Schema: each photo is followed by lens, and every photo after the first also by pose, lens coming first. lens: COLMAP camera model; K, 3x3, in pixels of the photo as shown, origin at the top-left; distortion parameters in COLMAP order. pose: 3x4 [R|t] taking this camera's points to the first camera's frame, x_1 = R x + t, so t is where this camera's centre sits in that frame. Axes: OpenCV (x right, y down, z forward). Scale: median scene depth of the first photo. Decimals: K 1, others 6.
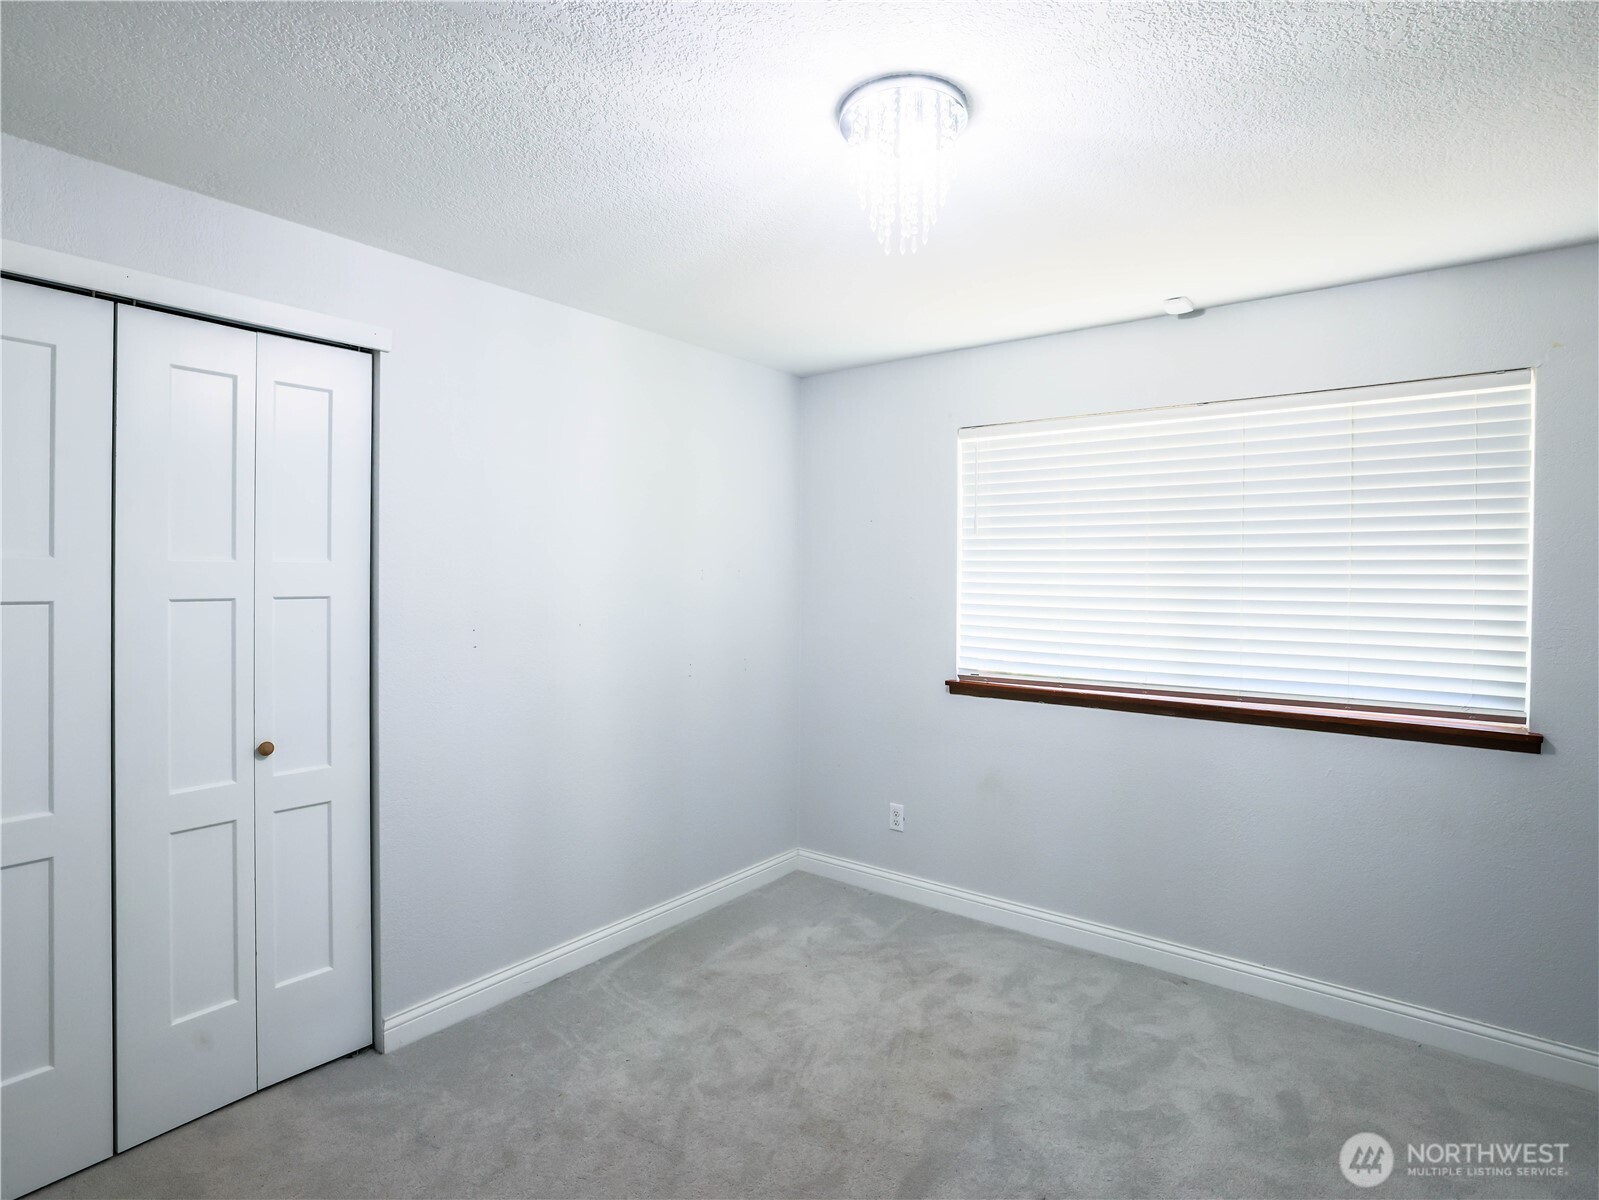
lens RADIAL K [[839.9, 0, 783.9], [0, 839.9, 593.1], [0, 0, 1]] dist [-0.000391, -0.000249]
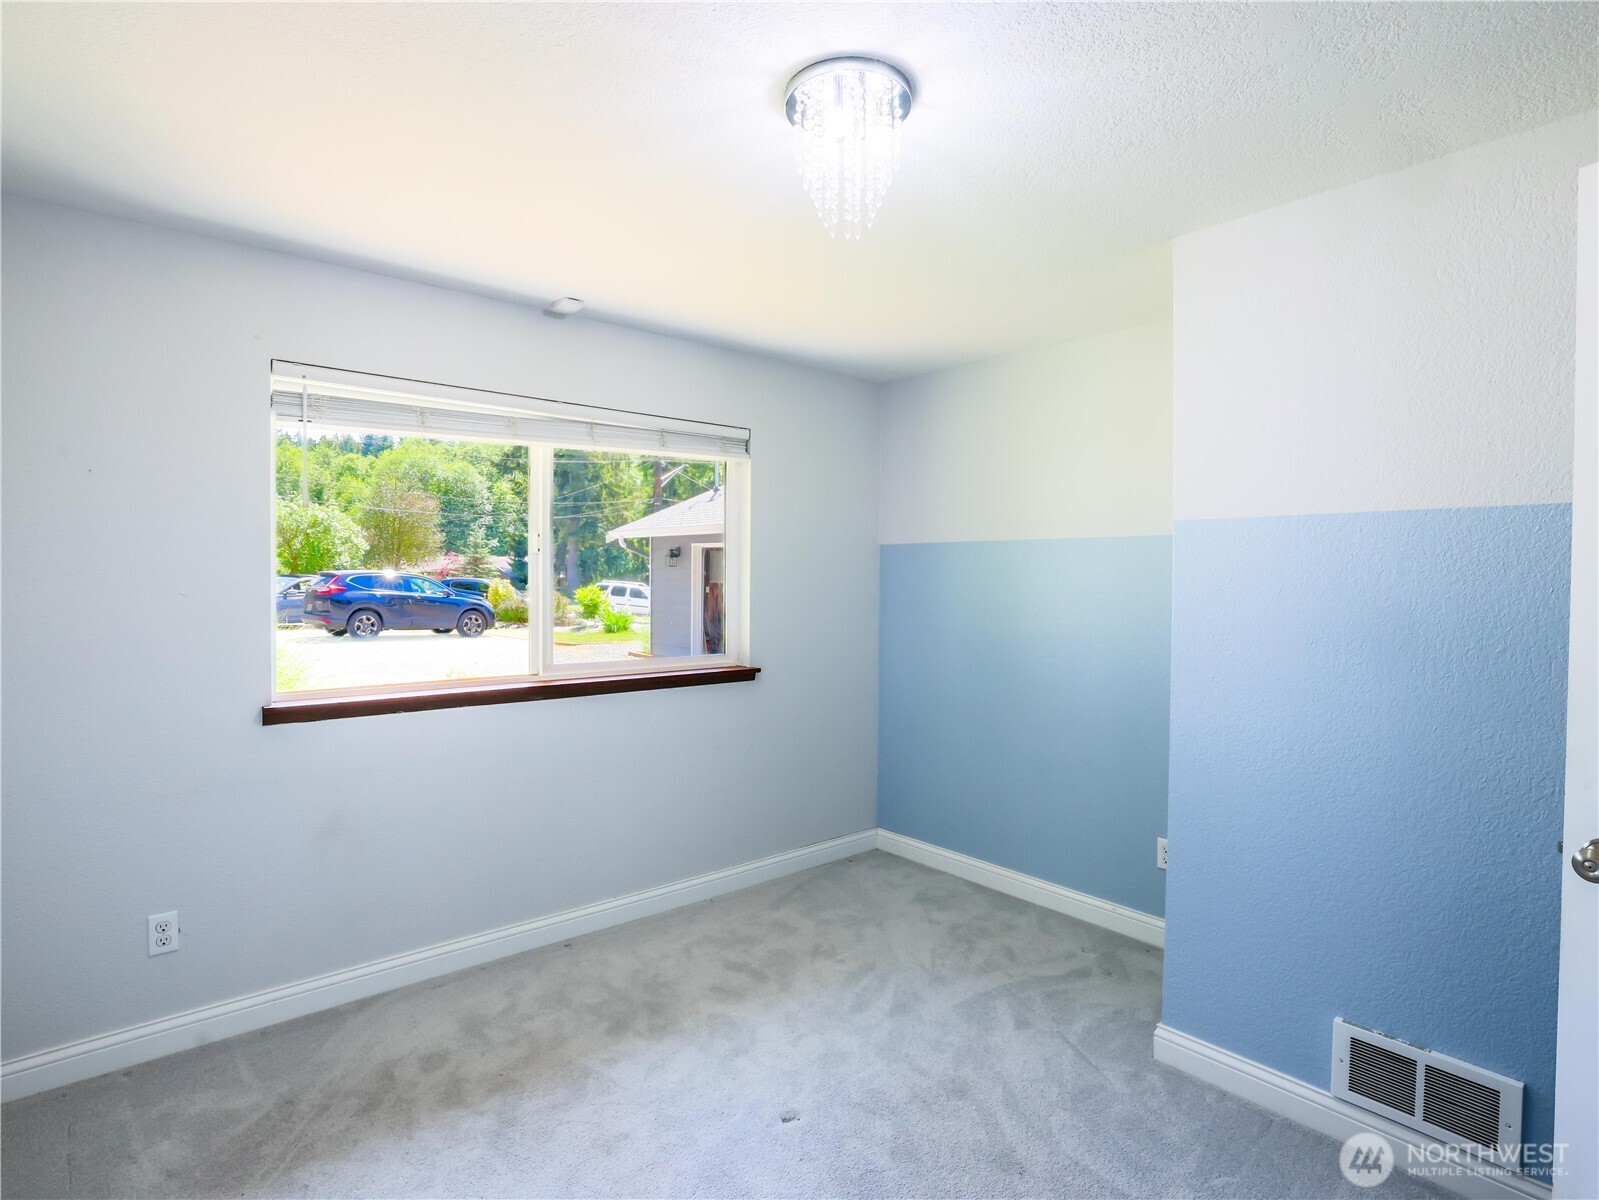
lens RADIAL K [[839.9, 0, 783.9], [0, 839.9, 593.1], [0, 0, 1]] dist [-0.000391, -0.000249]
pose [[0.216967, -0.021750, 0.975937, -0.482044], [0.021882, 0.999609, 0.017413, 0.003736], [-0.975934, 0.017577, 0.217358, 0.476852]]
